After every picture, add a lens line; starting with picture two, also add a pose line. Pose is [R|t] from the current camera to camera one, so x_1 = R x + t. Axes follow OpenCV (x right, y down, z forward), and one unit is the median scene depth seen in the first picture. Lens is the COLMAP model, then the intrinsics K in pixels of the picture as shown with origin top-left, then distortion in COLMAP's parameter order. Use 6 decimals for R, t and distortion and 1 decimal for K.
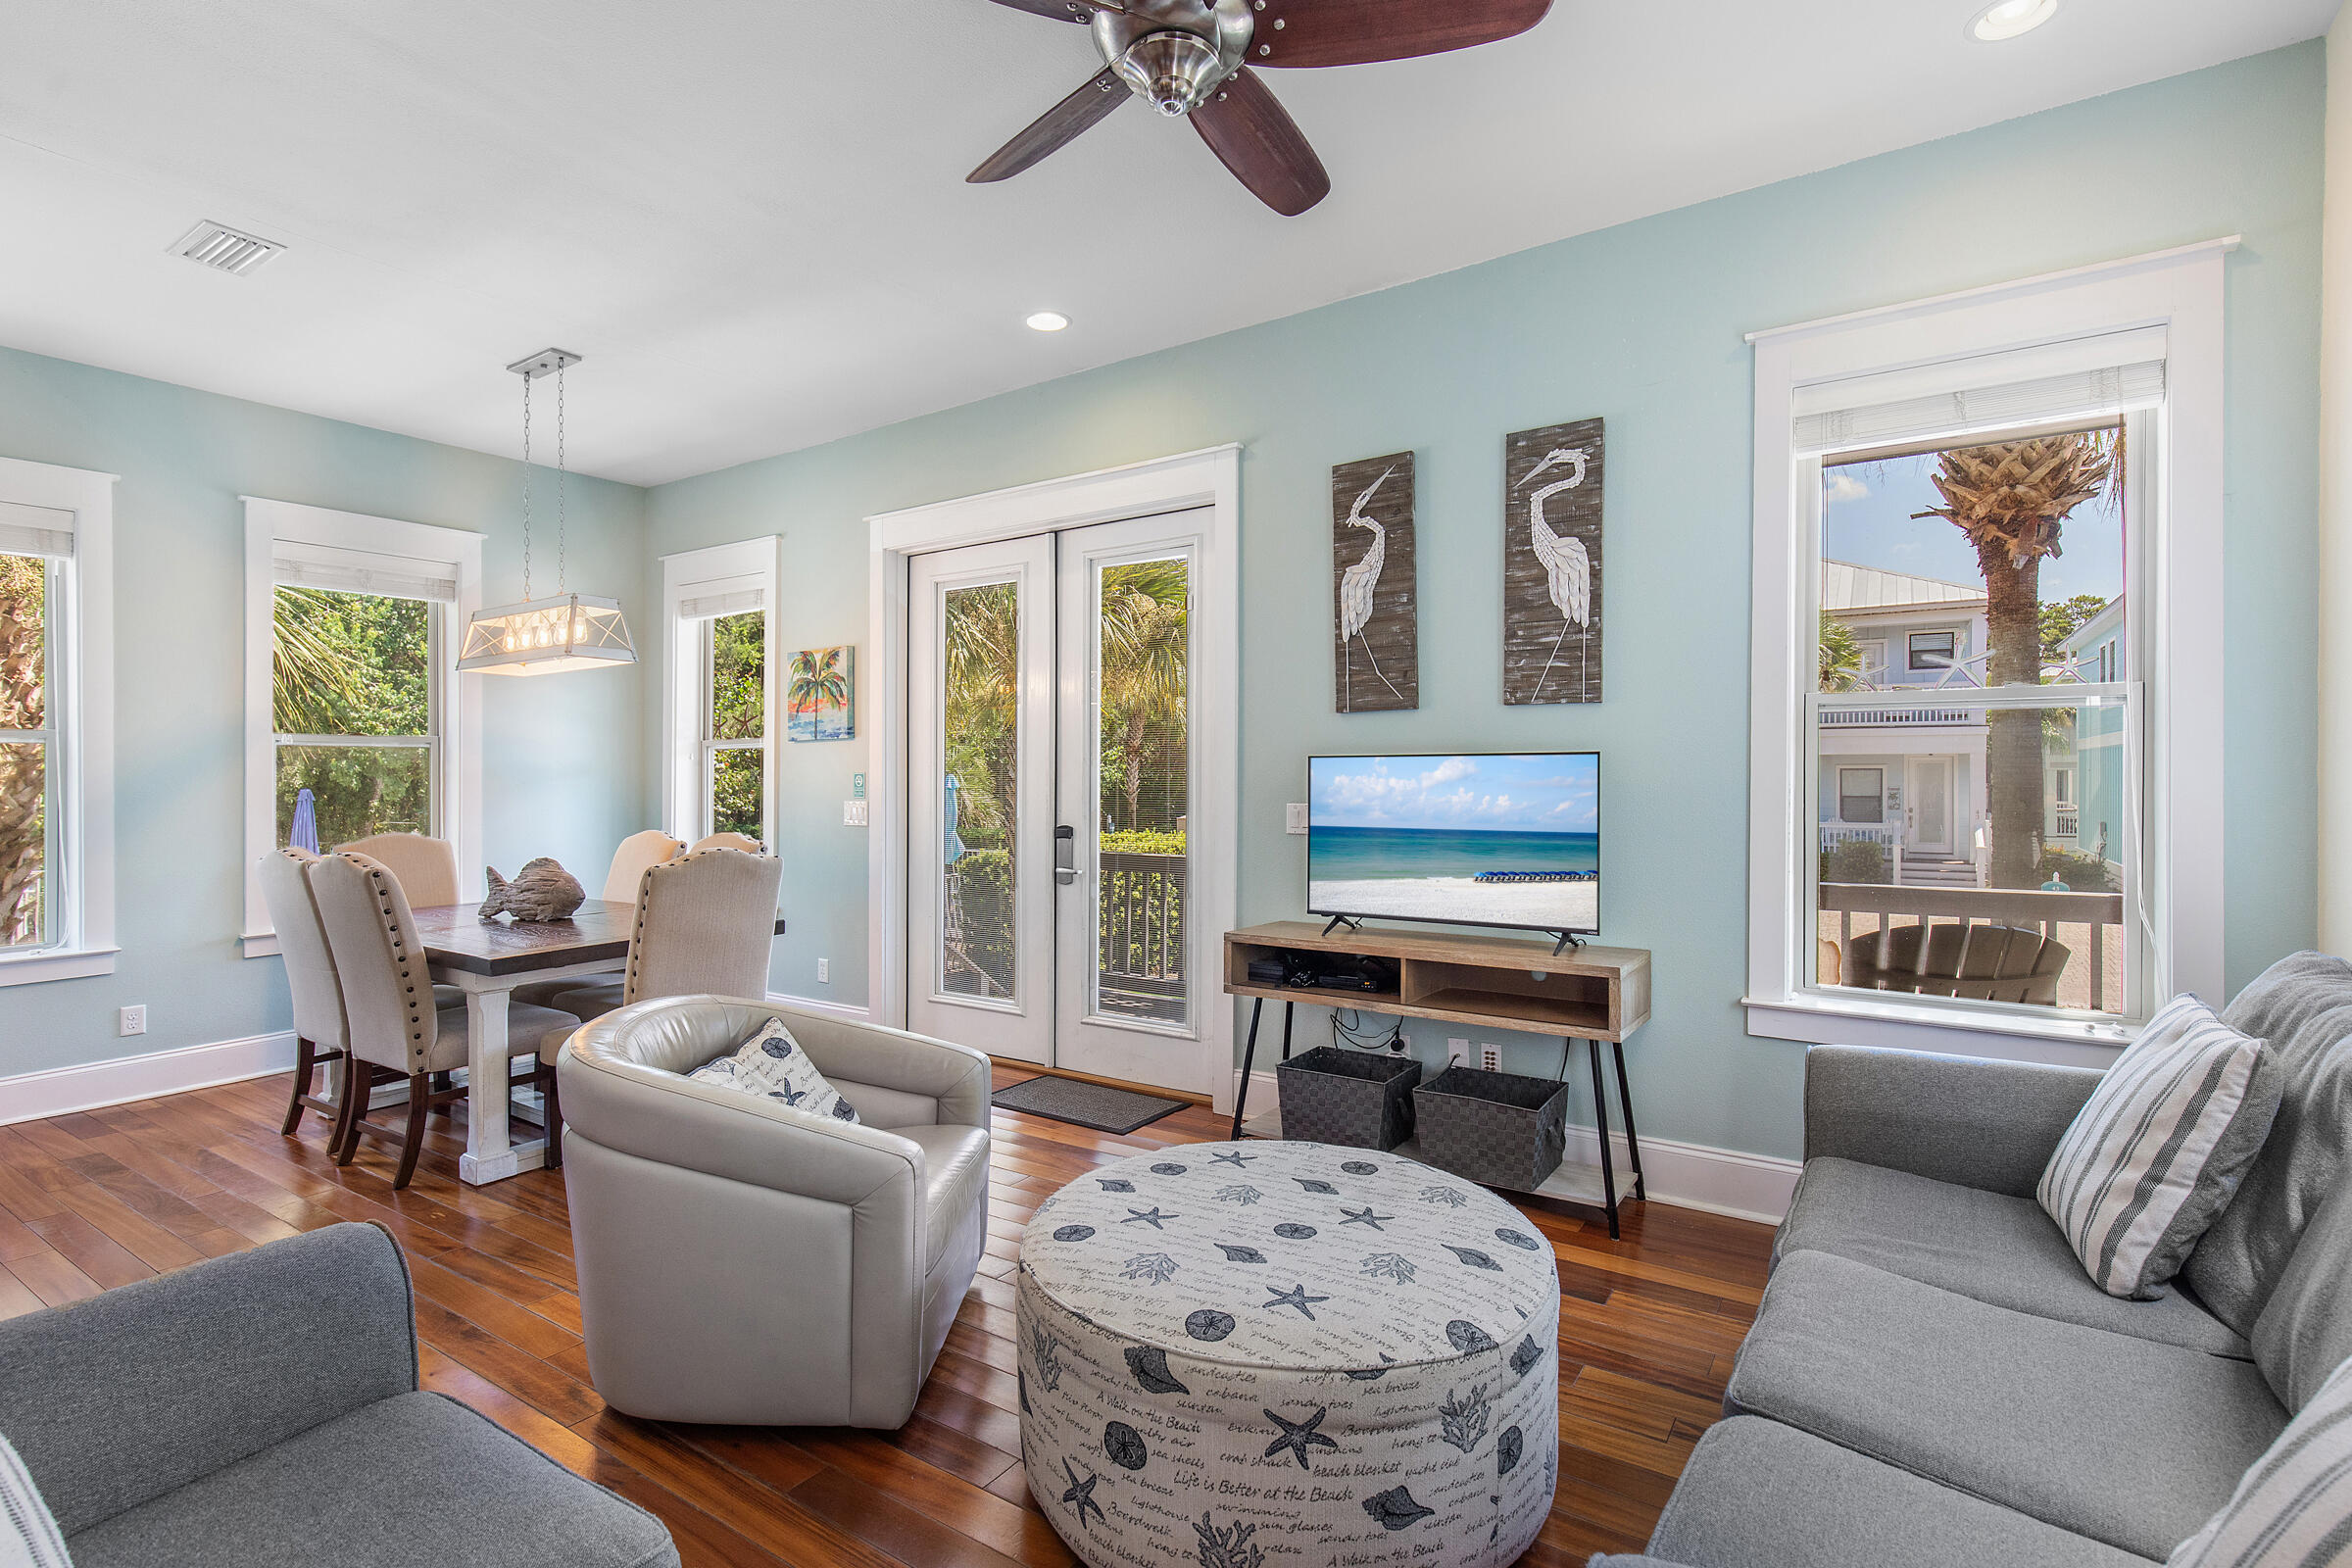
lens RADIAL K [[1105.2, 0, 1176.0], [0, 1105.2, 784.0], [0, 0, 1]] dist [0.001704, -0.000555]
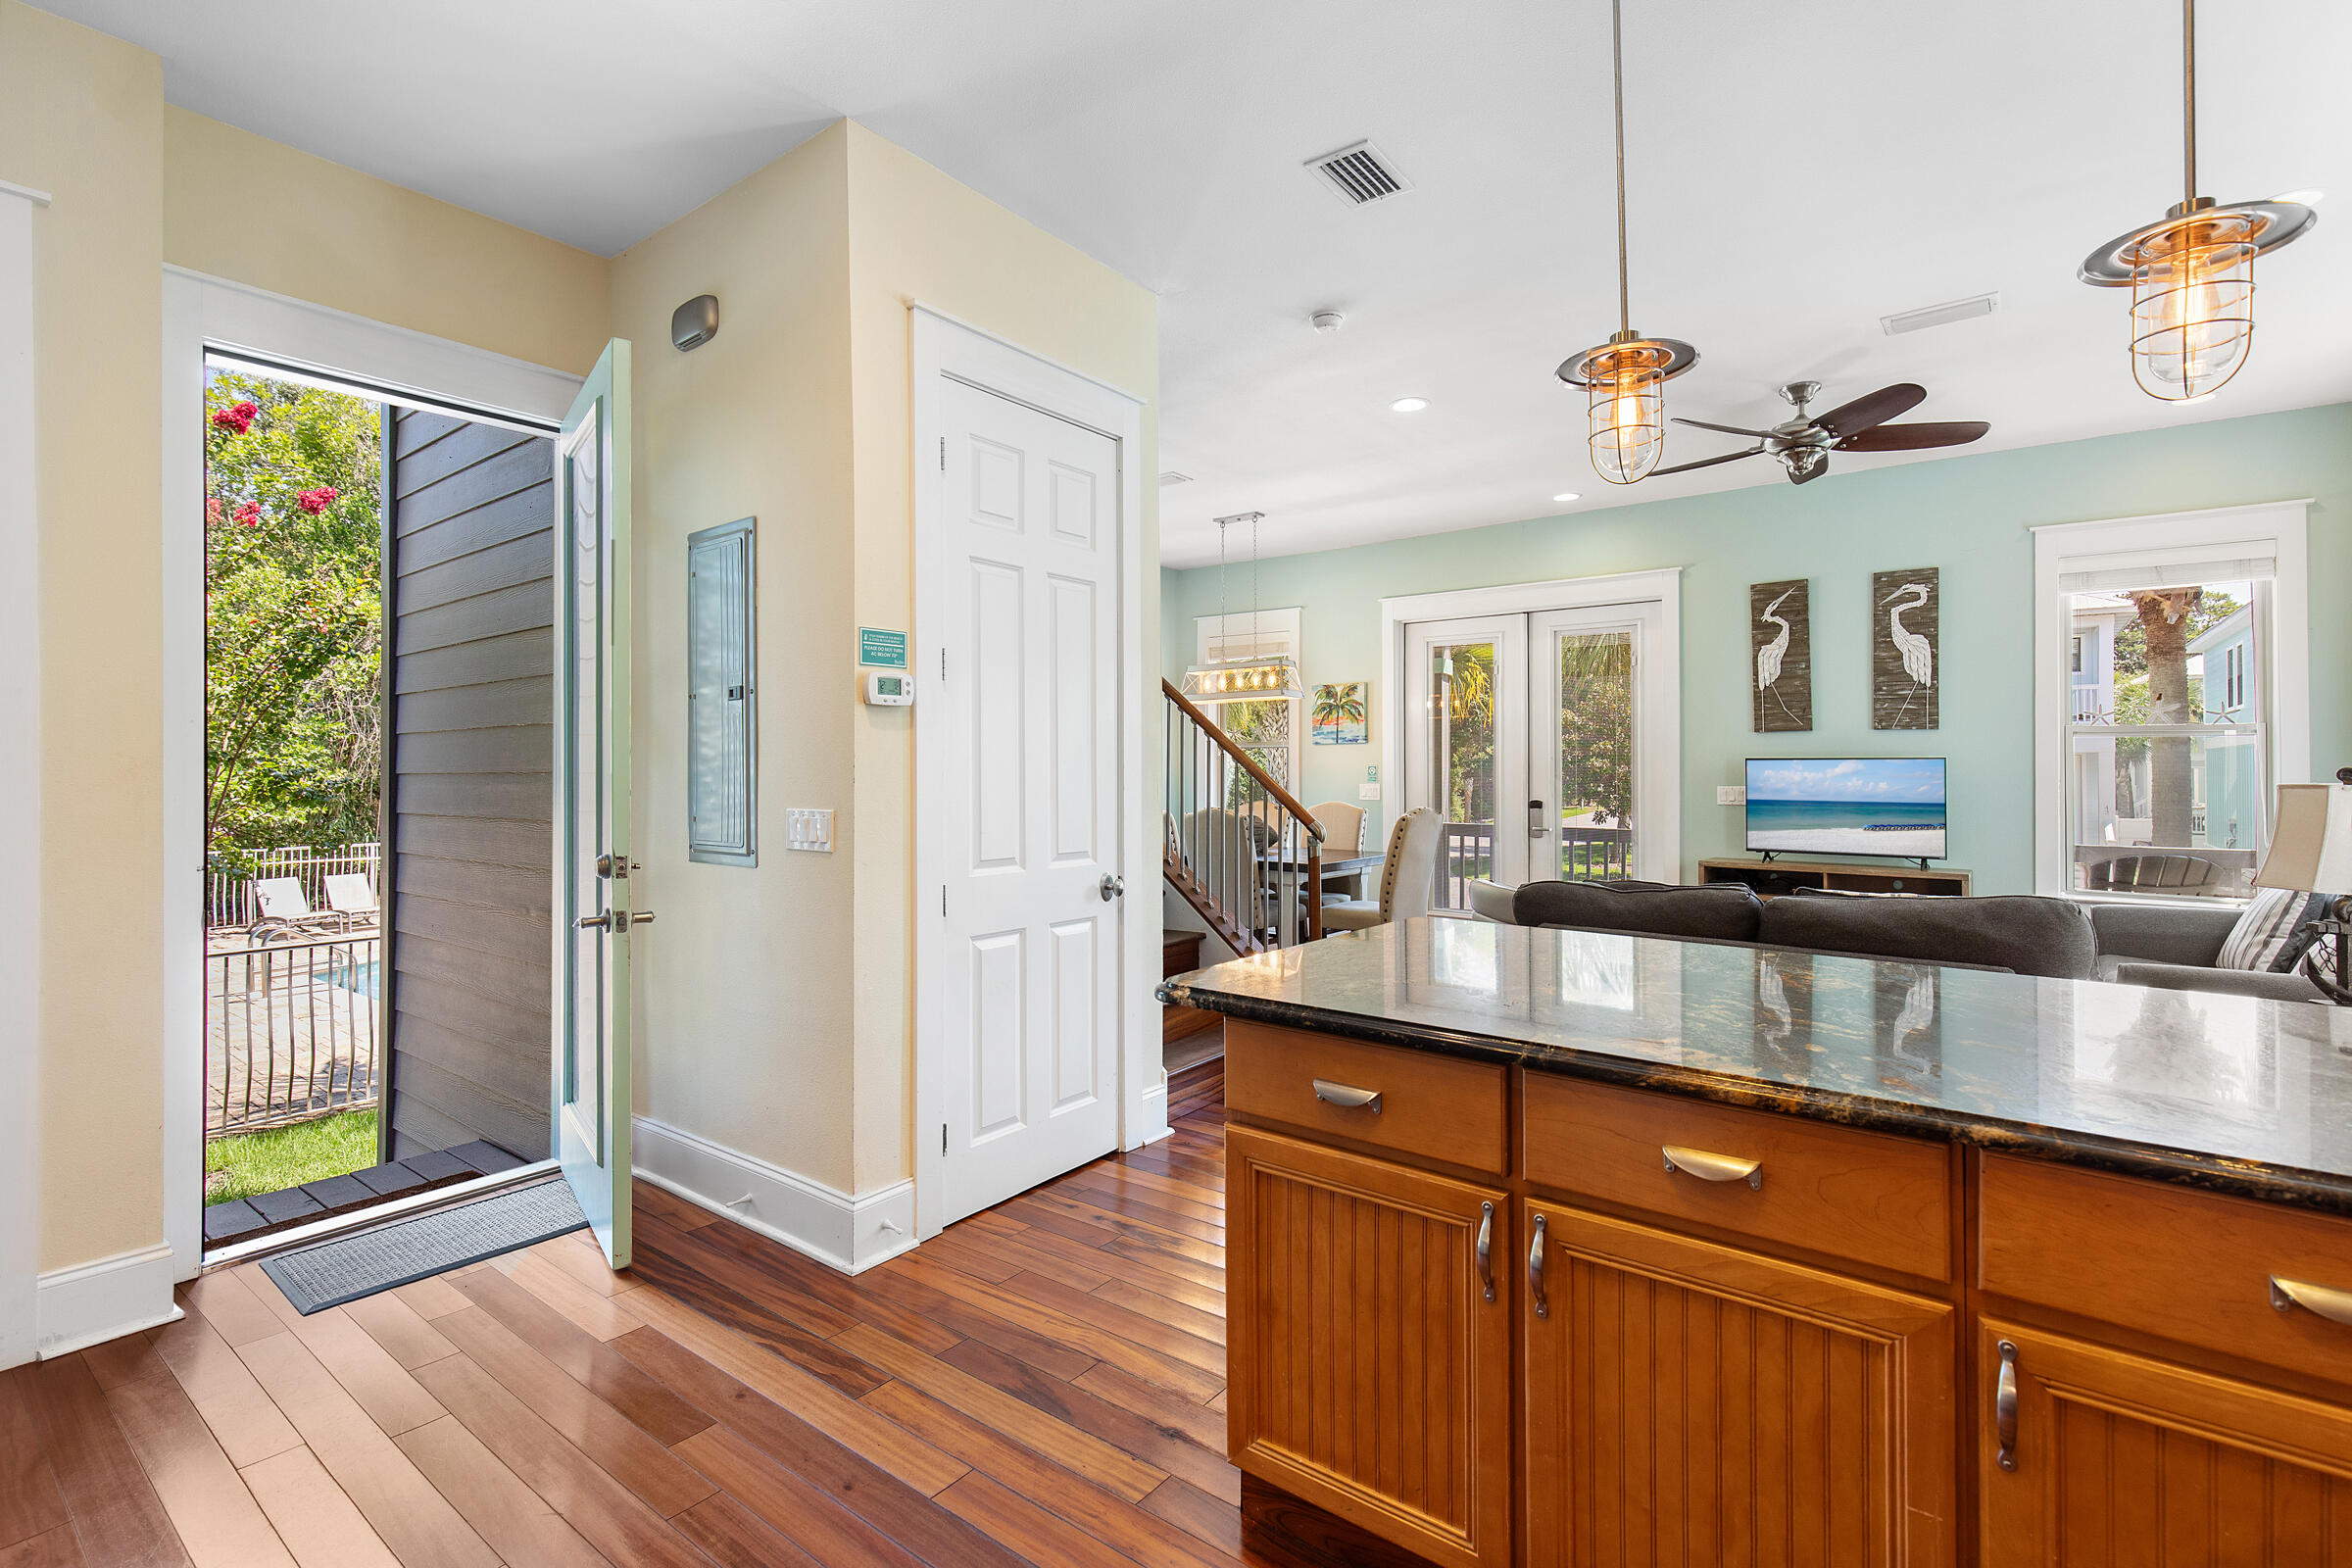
lens RADIAL K [[1107.0, 0, 1175.0], [0, 1107.0, 756.2], [0, 0, 1]] dist [0.003597, 0.000661]
pose [[0.998116, 0.005628, -0.061089, -0.679900], [-0.006675, 0.999834, -0.016947, 0.006821], [0.060983, 0.017323, 0.997988, -0.787814]]
